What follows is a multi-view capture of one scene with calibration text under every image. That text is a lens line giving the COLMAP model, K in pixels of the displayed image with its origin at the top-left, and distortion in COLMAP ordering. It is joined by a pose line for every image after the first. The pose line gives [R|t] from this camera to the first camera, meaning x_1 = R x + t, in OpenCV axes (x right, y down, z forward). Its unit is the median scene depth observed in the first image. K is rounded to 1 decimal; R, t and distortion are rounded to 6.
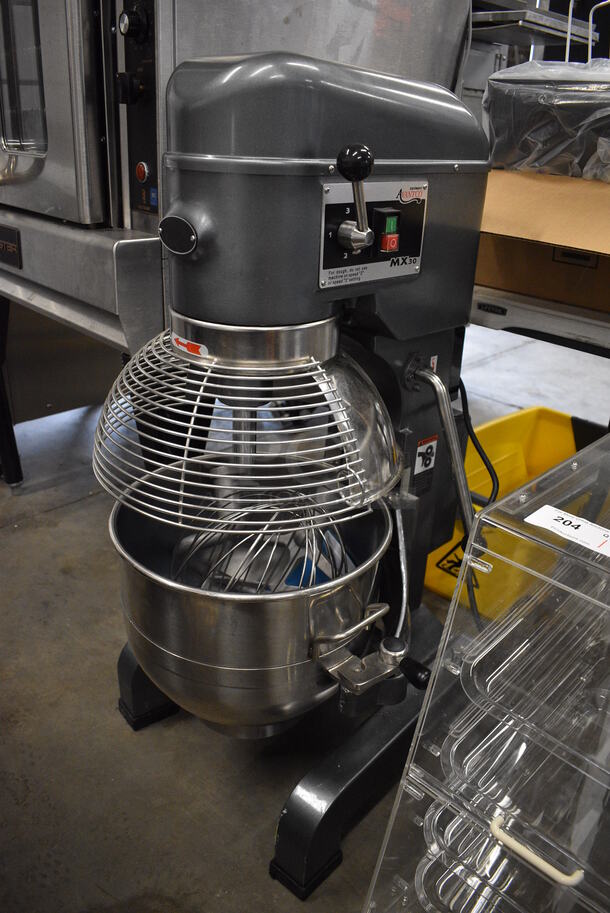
lens RADIAL K [[729.3, 0, 305.0], [0, 729.3, 456.5], [0, 0, 1]] dist [-0.103200, 0.004863]
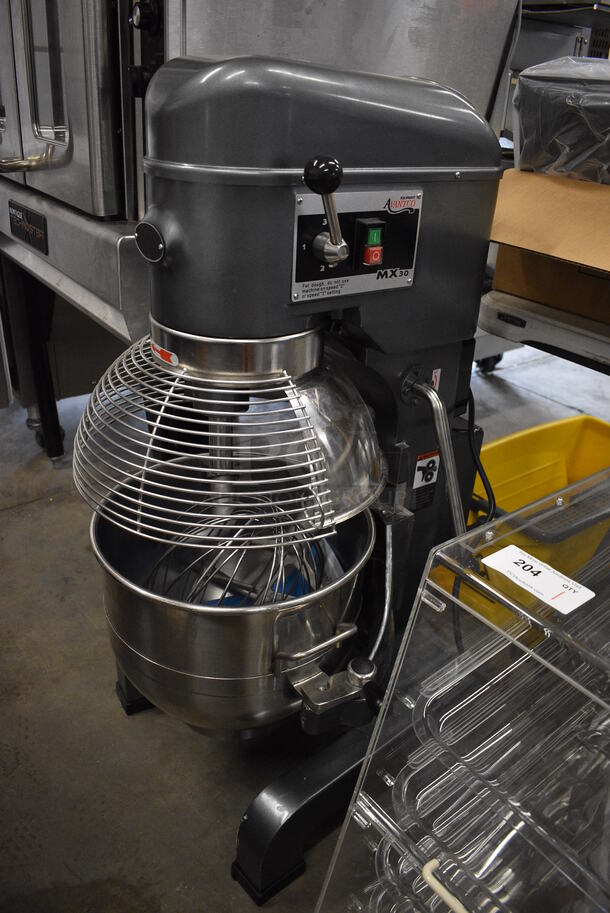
lens RADIAL K [[729.3, 0, 305.0], [0, 729.3, 456.5], [0, 0, 1]] dist [-0.103200, 0.004863]
pose [[0.991374, 0.069826, -0.110914, 0.130740], [-0.066027, 0.997110, 0.037569, -0.052452], [0.113217, -0.029921, 0.993120, 0.029118]]
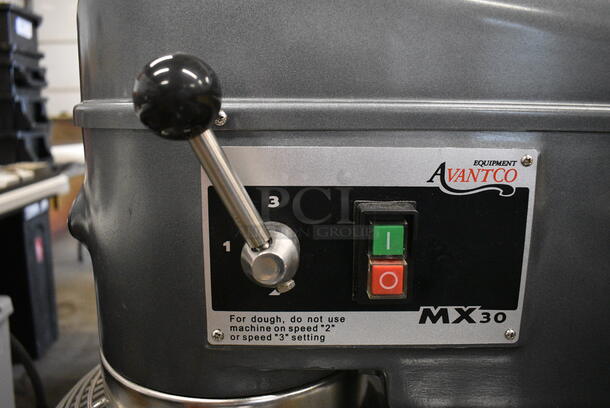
lens RADIAL K [[487.2, 0, 305.0], [0, 487.2, 204.0], [0, 0, 1]] dist [-0.103200, 0.004863]
pose [[0.722822, 0.097243, -0.684158, 0.240018], [-0.267056, 0.952438, -0.146774, -0.241495], [0.637346, 0.288800, 0.714412, 0.633855]]
